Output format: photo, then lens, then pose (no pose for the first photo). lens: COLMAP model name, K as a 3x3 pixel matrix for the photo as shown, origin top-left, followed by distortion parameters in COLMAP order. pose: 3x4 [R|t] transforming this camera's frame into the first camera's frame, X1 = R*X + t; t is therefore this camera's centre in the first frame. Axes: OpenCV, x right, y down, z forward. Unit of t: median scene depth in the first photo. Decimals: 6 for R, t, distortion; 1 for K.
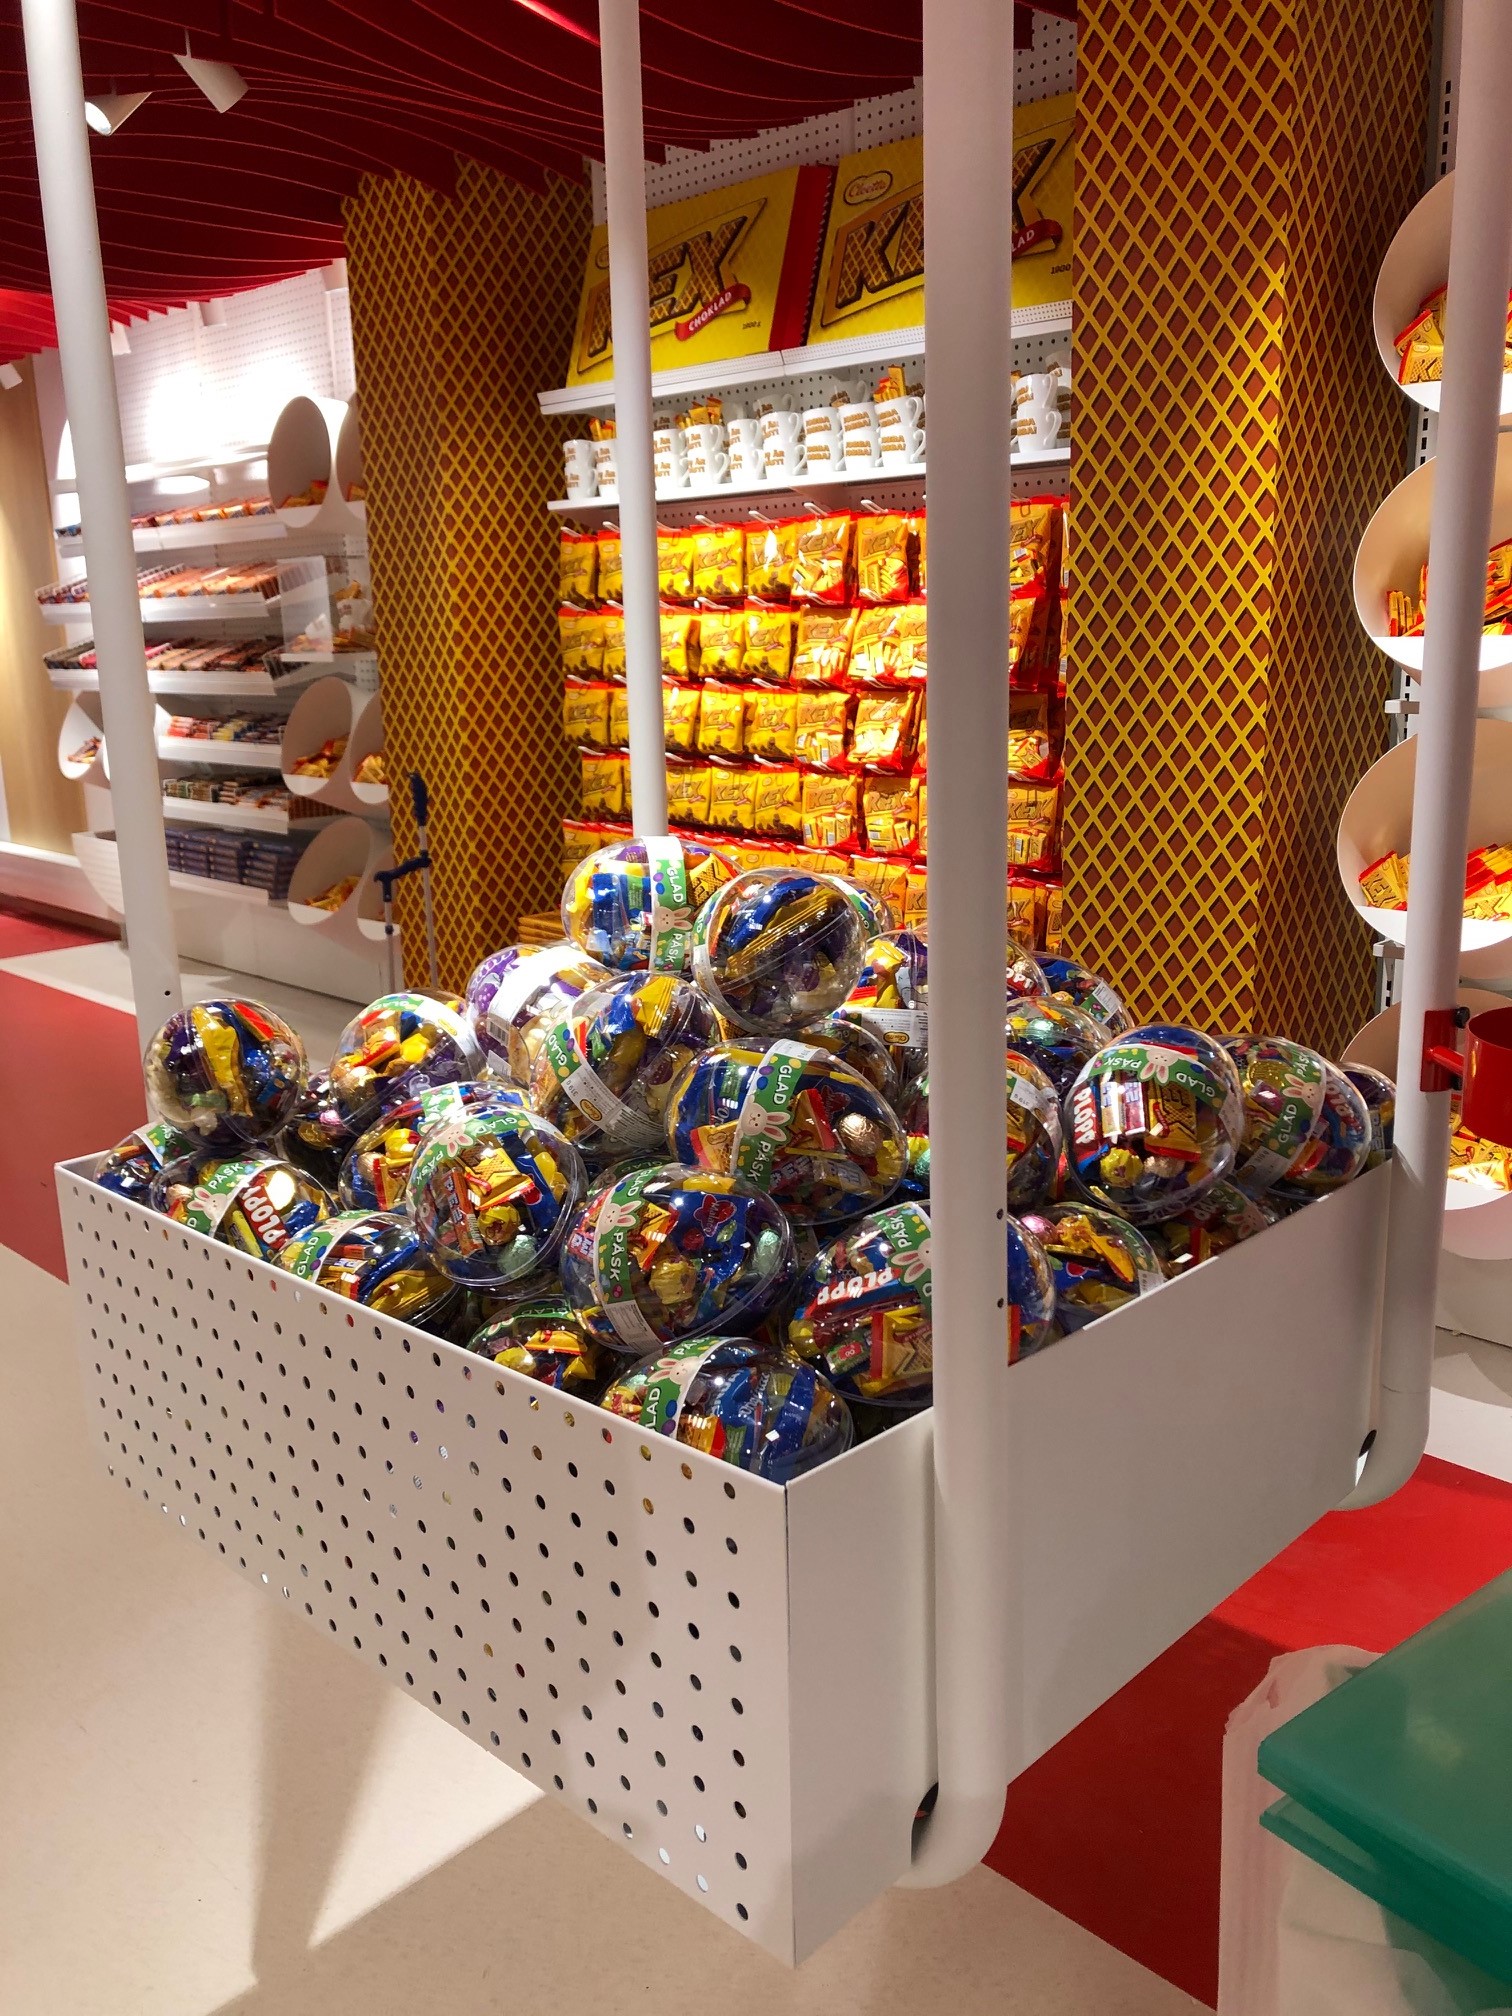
lens RADIAL K [[1751.8, 0, 752.5], [0, 1751.8, 997.9], [0, 0, 1]] dist [0.108364, -0.050732]
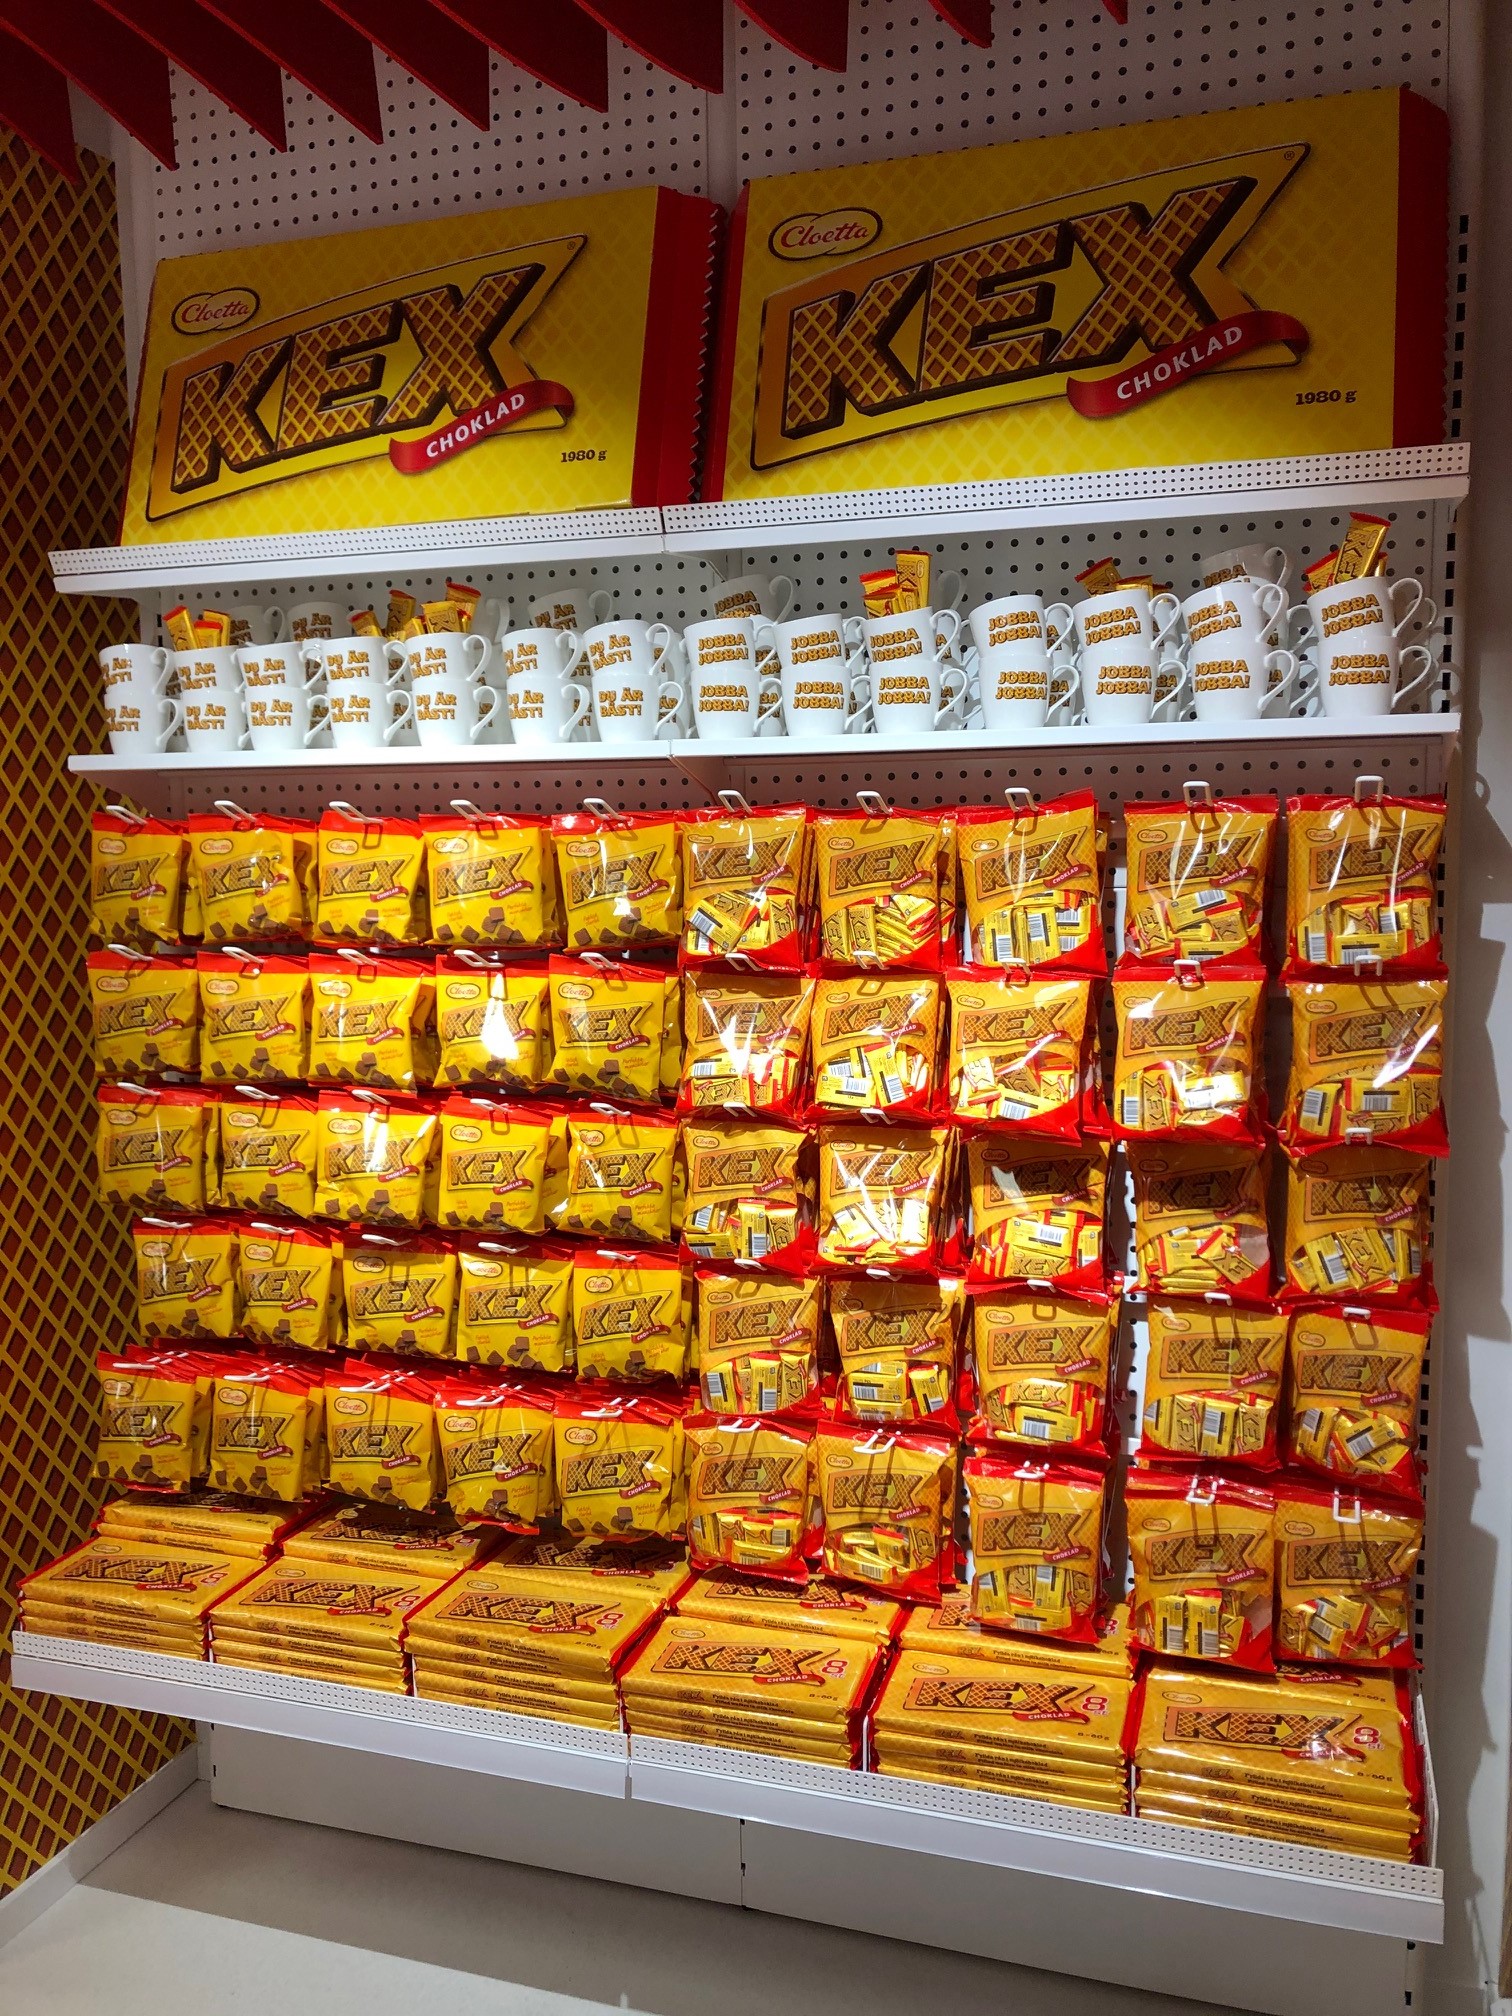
lens RADIAL K [[1751.8, 0, 753.1], [0, 1751.8, 1016.0], [0, 0, 1]] dist [0.108364, -0.050732]
pose [[0.893838, -0.041894, 0.446428, -0.190948], [0.089596, 0.992234, -0.086276, -0.159208], [-0.439347, 0.117115, 0.890650, 0.512766]]
